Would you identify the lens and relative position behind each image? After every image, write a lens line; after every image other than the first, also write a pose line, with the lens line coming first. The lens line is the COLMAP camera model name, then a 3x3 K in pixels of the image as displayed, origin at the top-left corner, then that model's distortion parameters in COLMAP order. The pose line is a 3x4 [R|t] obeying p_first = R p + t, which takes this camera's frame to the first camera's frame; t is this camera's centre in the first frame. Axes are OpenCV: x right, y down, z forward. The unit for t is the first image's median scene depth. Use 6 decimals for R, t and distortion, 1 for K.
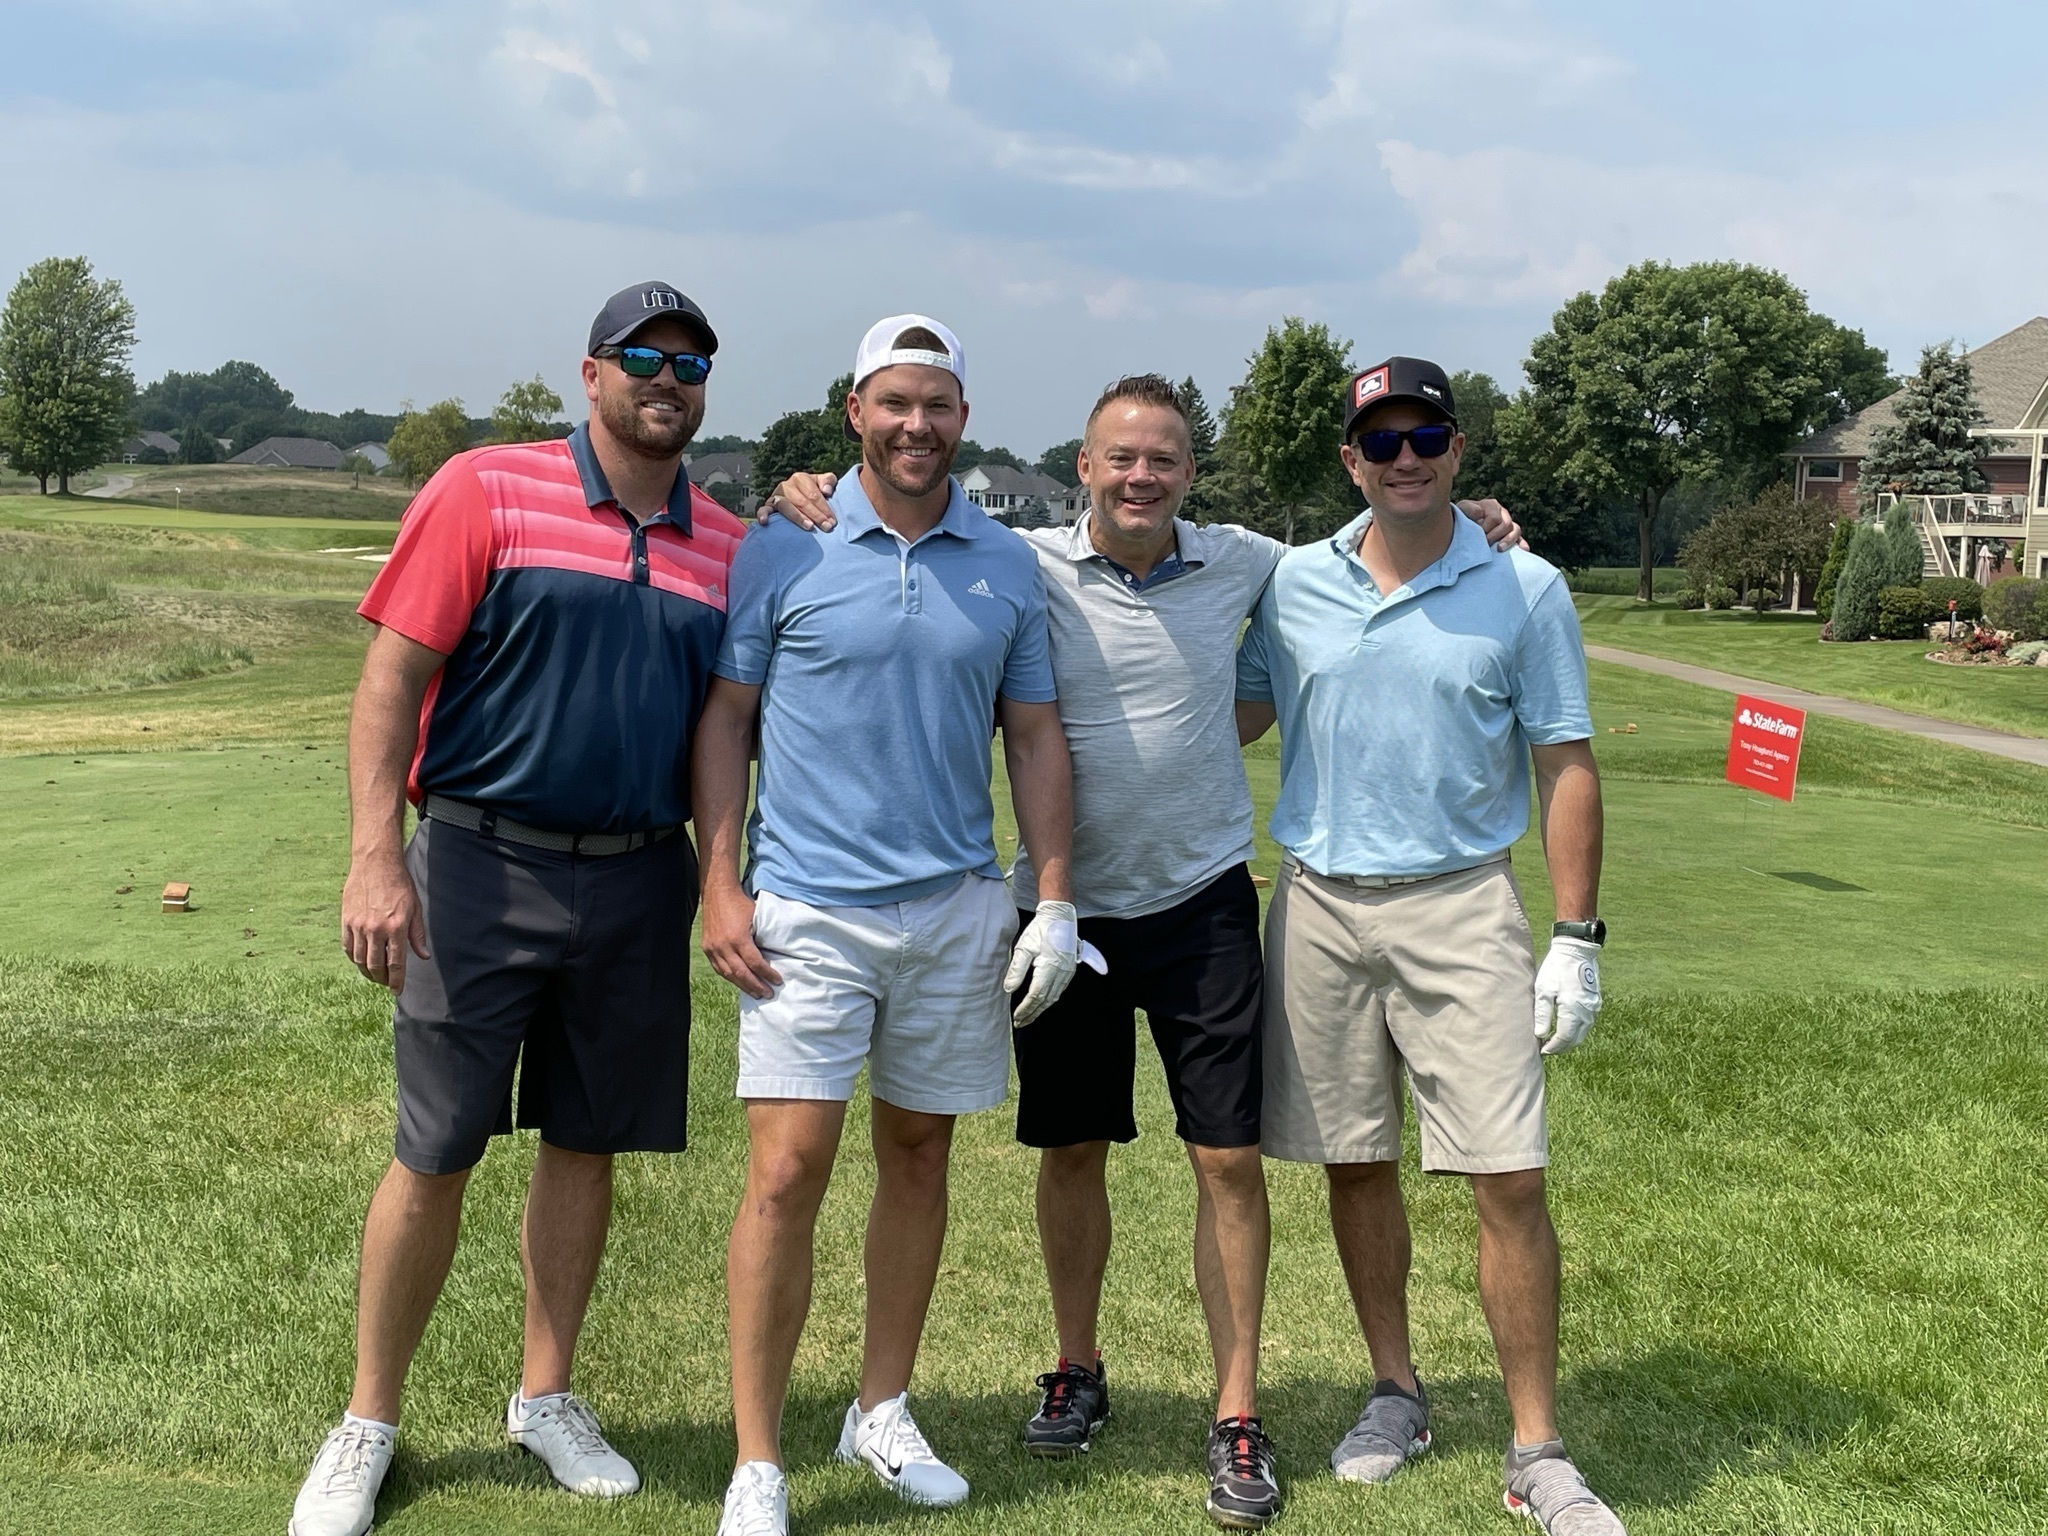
lens RADIAL K [[2418.9, 0, 1024.0], [0, 2418.9, 768.0], [0, 0, 1]] dist [-0.004849, 0.074829]
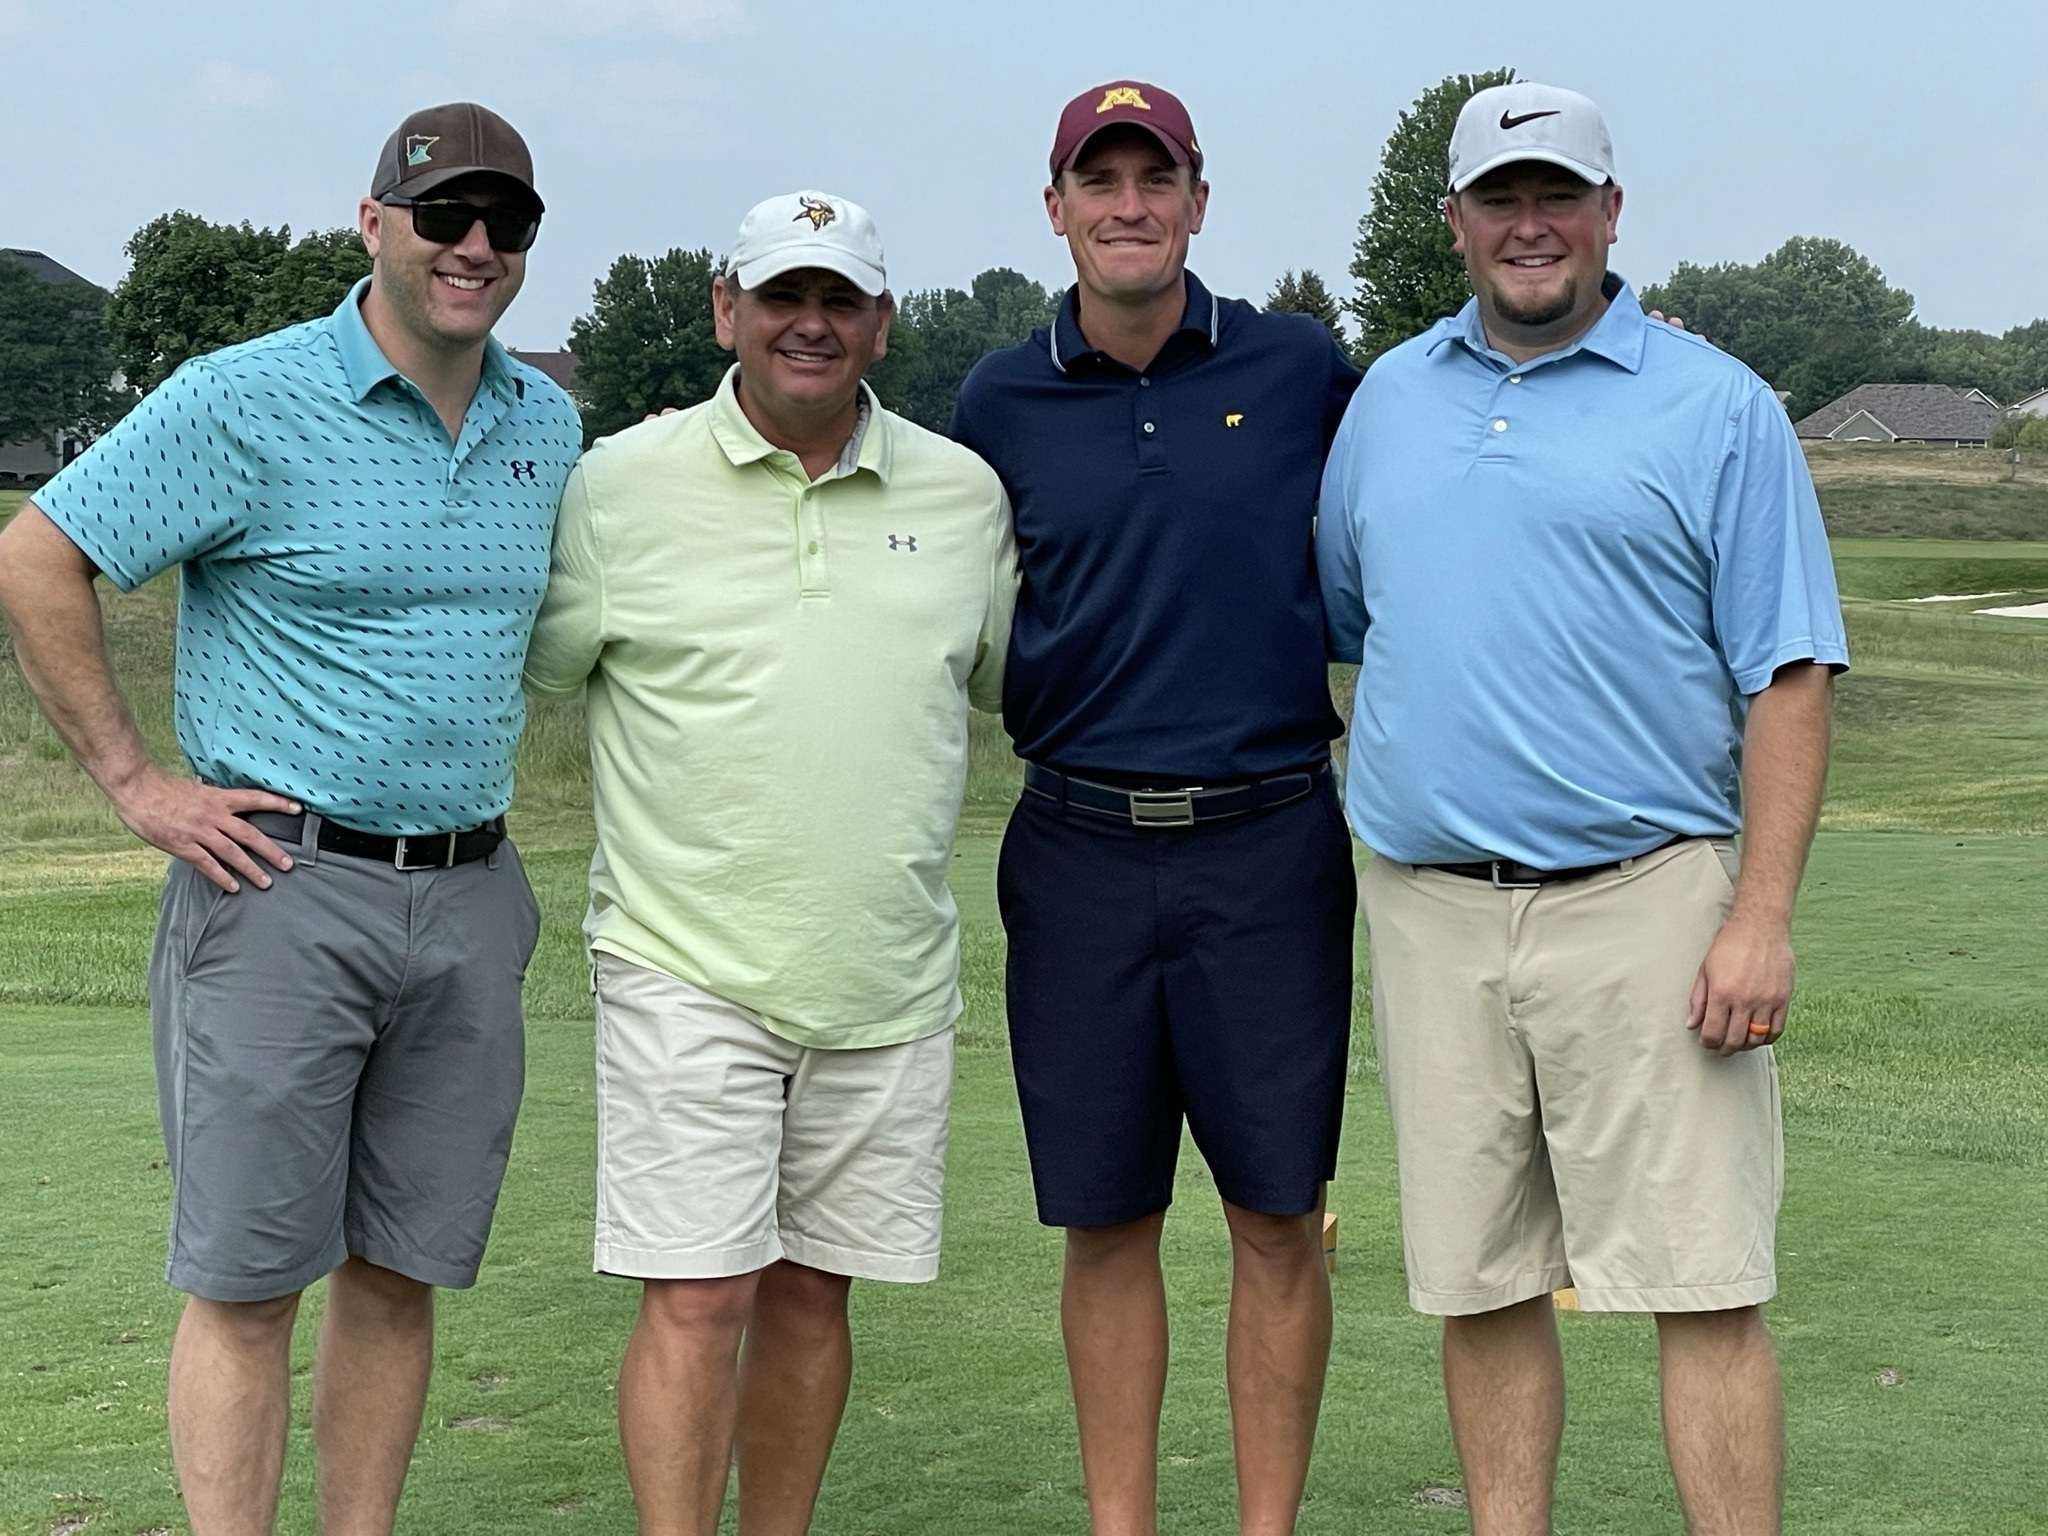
lens RADIAL K [[5770.7, 0, 1024.0], [0, 5770.7, 768.0], [0, 0, 1]] dist [0.096714, 1.118745]
pose [[0.892376, -0.005672, -0.451257, 0.087550], [-0.023716, 0.997950, -0.059442, 0.021920], [0.450669, 0.063747, 0.890412, -0.171393]]
